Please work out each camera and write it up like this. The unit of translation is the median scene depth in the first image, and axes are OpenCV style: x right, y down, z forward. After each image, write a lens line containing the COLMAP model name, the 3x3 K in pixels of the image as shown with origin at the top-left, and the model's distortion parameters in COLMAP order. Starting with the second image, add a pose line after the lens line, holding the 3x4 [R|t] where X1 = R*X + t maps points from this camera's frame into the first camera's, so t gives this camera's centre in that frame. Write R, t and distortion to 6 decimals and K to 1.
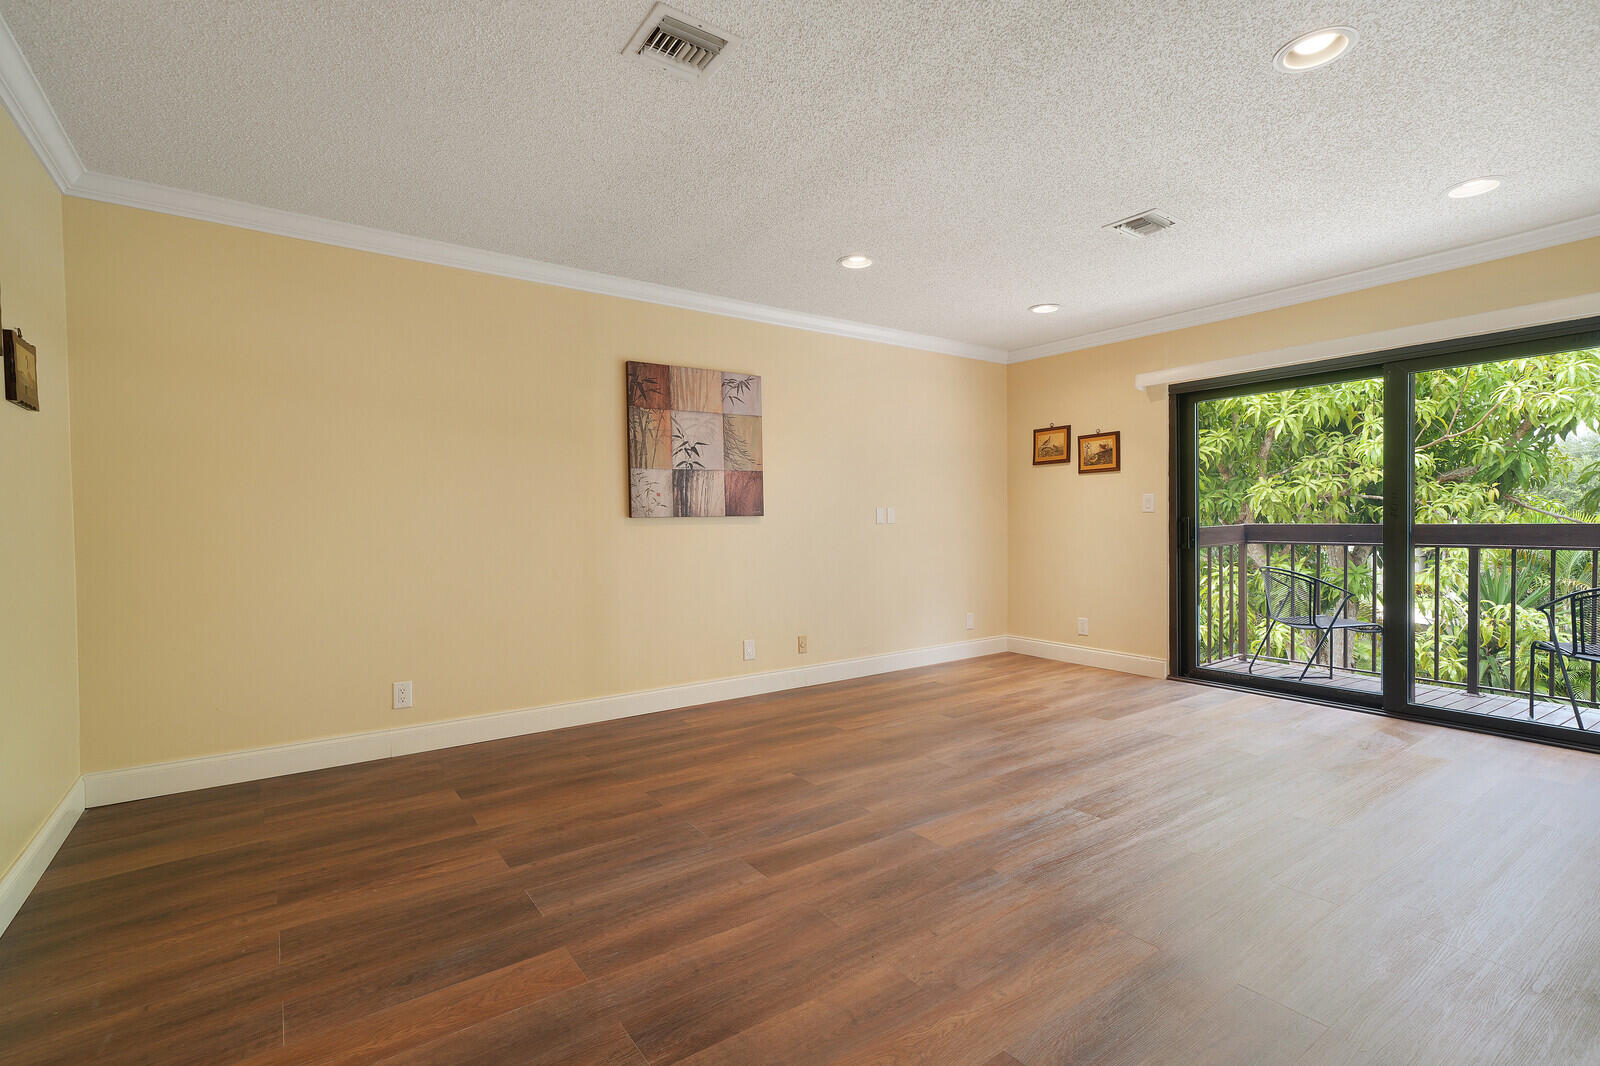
lens RADIAL K [[737.0, 0, 806.8], [0, 737.0, 533.8], [0, 0, 1]] dist [0.011944, -0.000185]
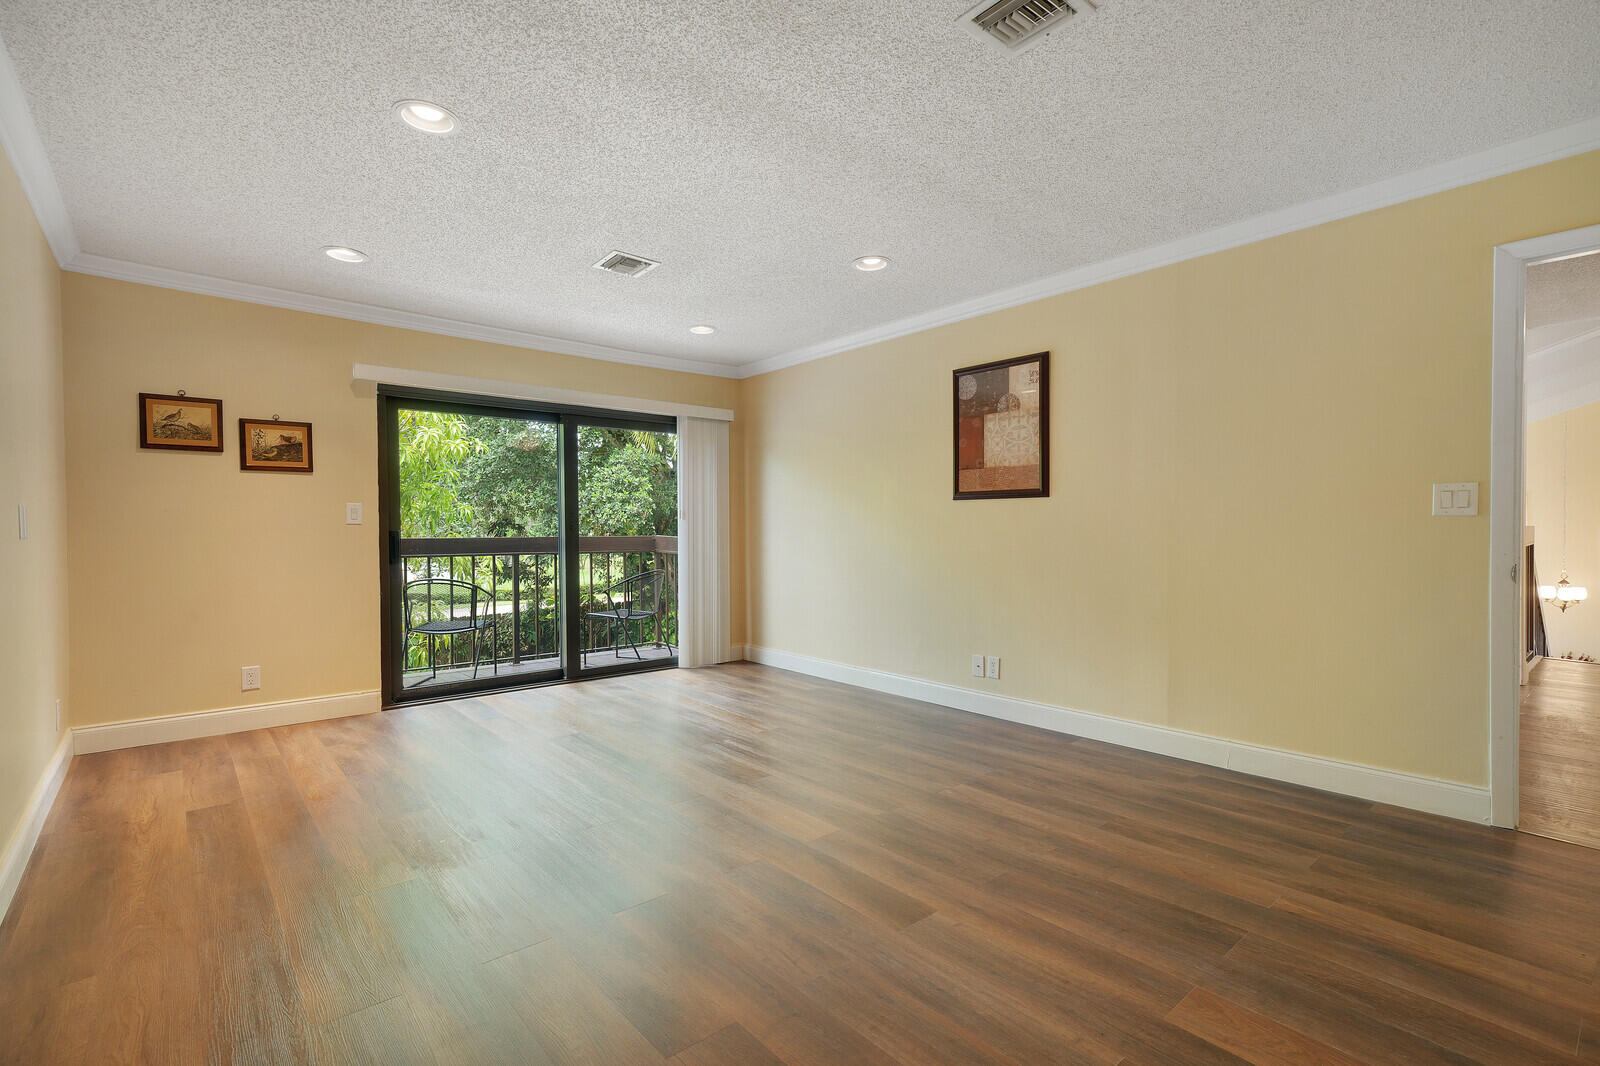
lens RADIAL K [[737.0, 0, 790.2], [0, 737.0, 533.6], [0, 0, 1]] dist [0.011944, -0.000185]
pose [[-0.077288, 0.005542, 0.996993, -0.531098], [0.021972, 0.999751, -0.003854, -0.004965], [-0.996767, 0.021608, -0.077390, 0.682804]]
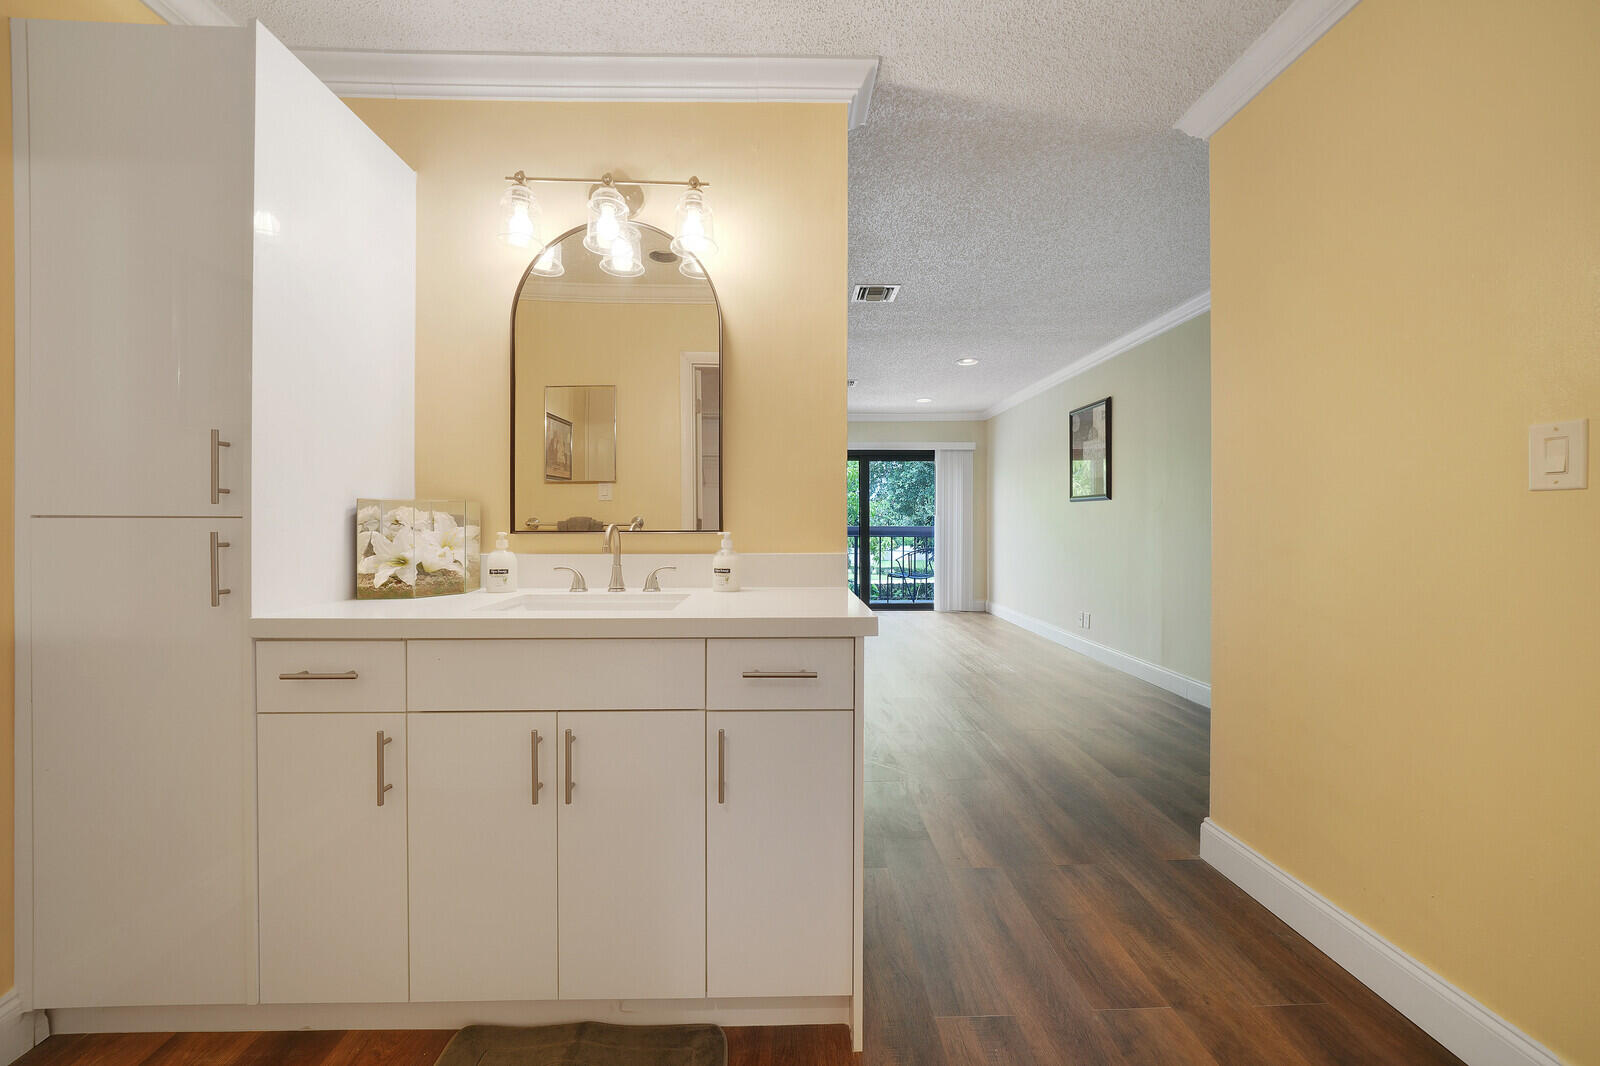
lens RADIAL K [[618.2, 0, 806.0], [0, 618.2, 528.2], [0, 0, 1]] dist [-0.014424, 0.002111]
pose [[0.547696, 0.003182, 0.836671, -0.854949], [0.010221, 0.999893, -0.010493, 0.008684], [-0.836615, 0.014299, 0.547605, 0.112642]]
